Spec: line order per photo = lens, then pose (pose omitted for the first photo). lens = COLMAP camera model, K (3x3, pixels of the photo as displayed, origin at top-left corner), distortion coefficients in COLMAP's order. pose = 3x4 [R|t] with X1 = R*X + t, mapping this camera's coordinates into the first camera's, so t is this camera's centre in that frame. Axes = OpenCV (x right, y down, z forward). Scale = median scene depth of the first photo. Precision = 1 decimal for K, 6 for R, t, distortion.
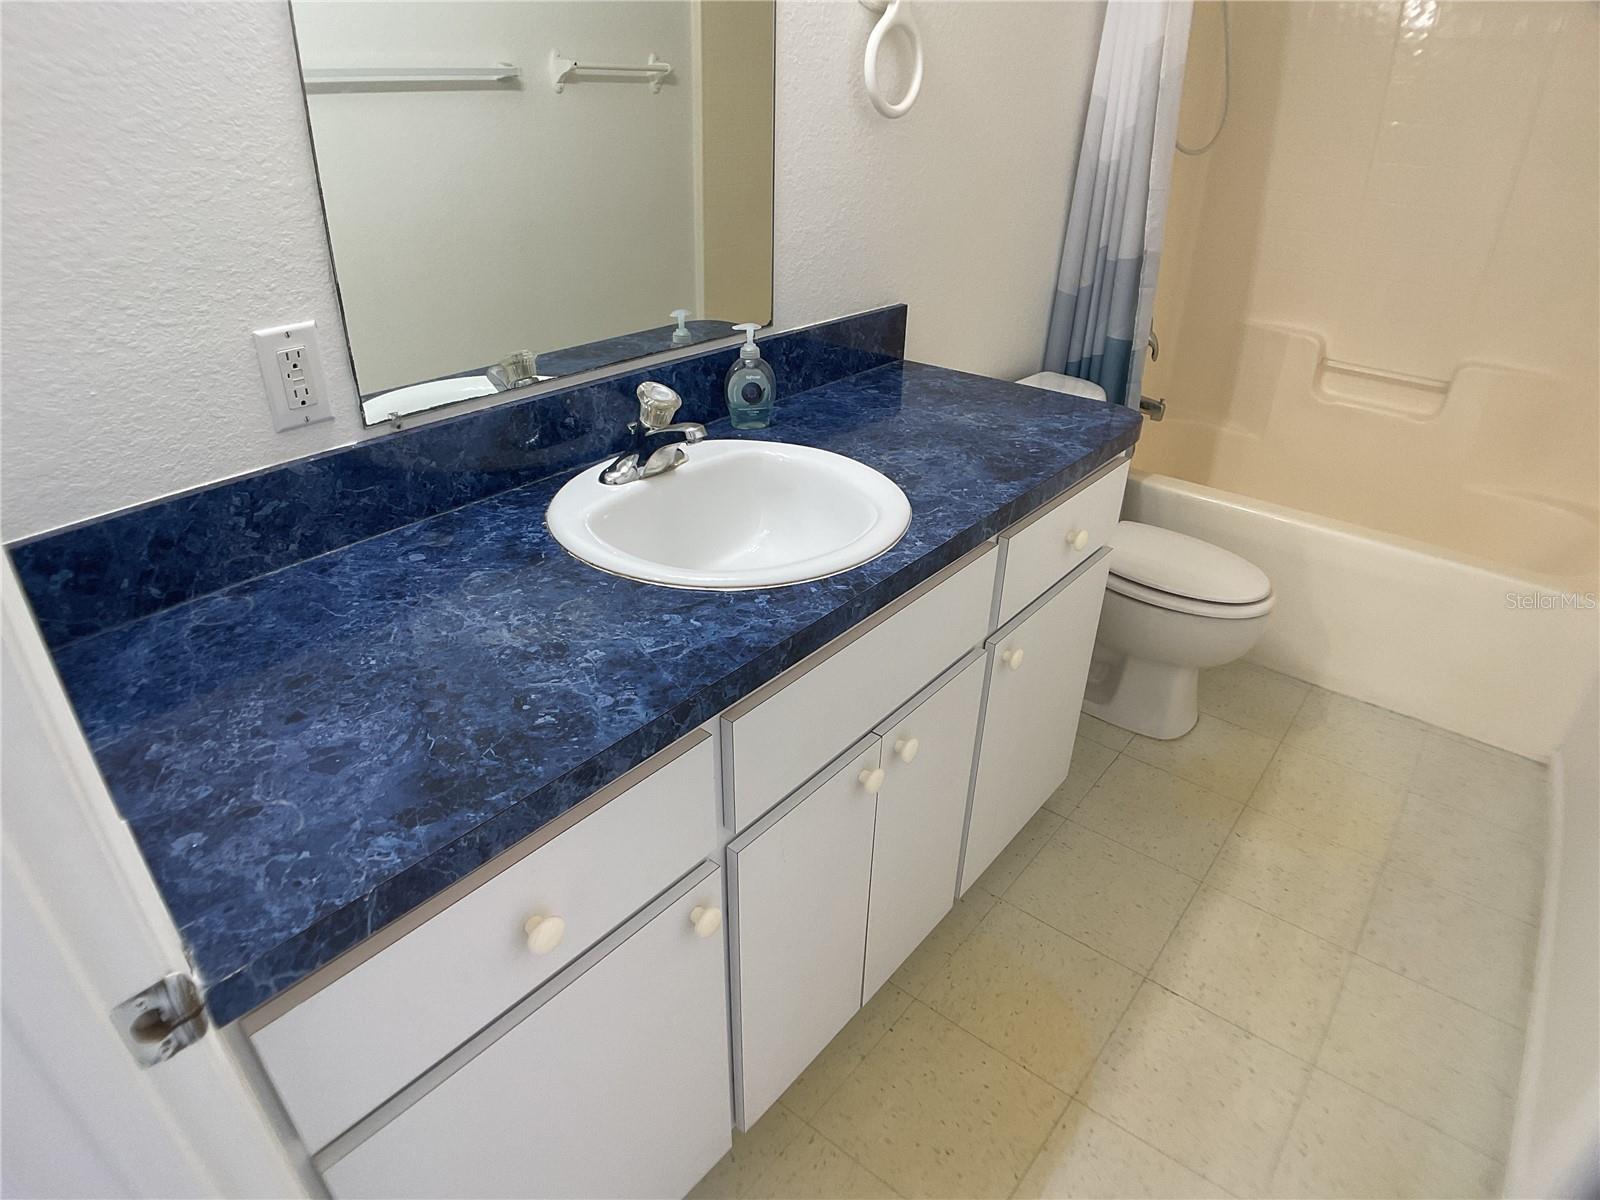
lens RADIAL K [[918.2, 0, 796.5], [0, 918.2, 603.3], [0, 0, 1]] dist [-0.076576, -0.006288]
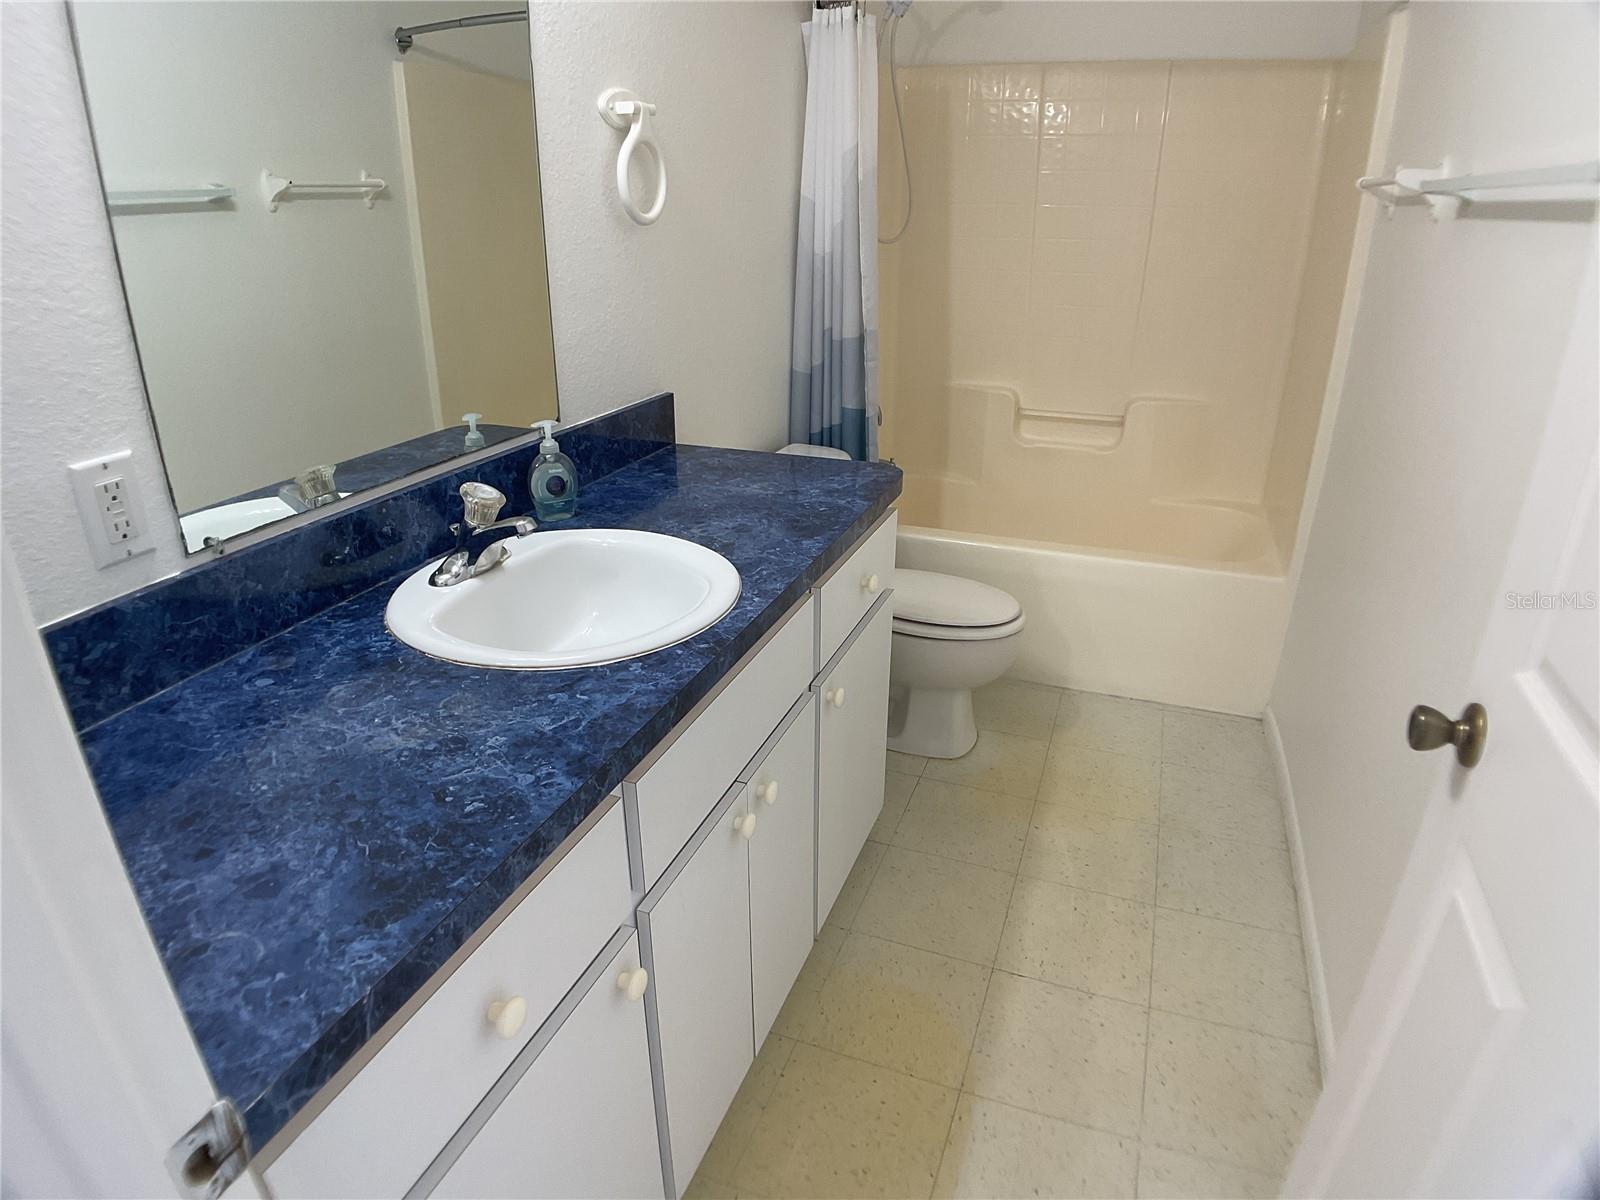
lens RADIAL K [[918.2, 0, 796.5], [0, 918.2, 603.3], [0, 0, 1]] dist [-0.076576, -0.006288]
pose [[0.948303, -0.137478, 0.286043, -0.121775], [0.163980, 0.983924, -0.070741, 0.022396], [-0.271719, 0.113990, 0.955602, -0.056538]]
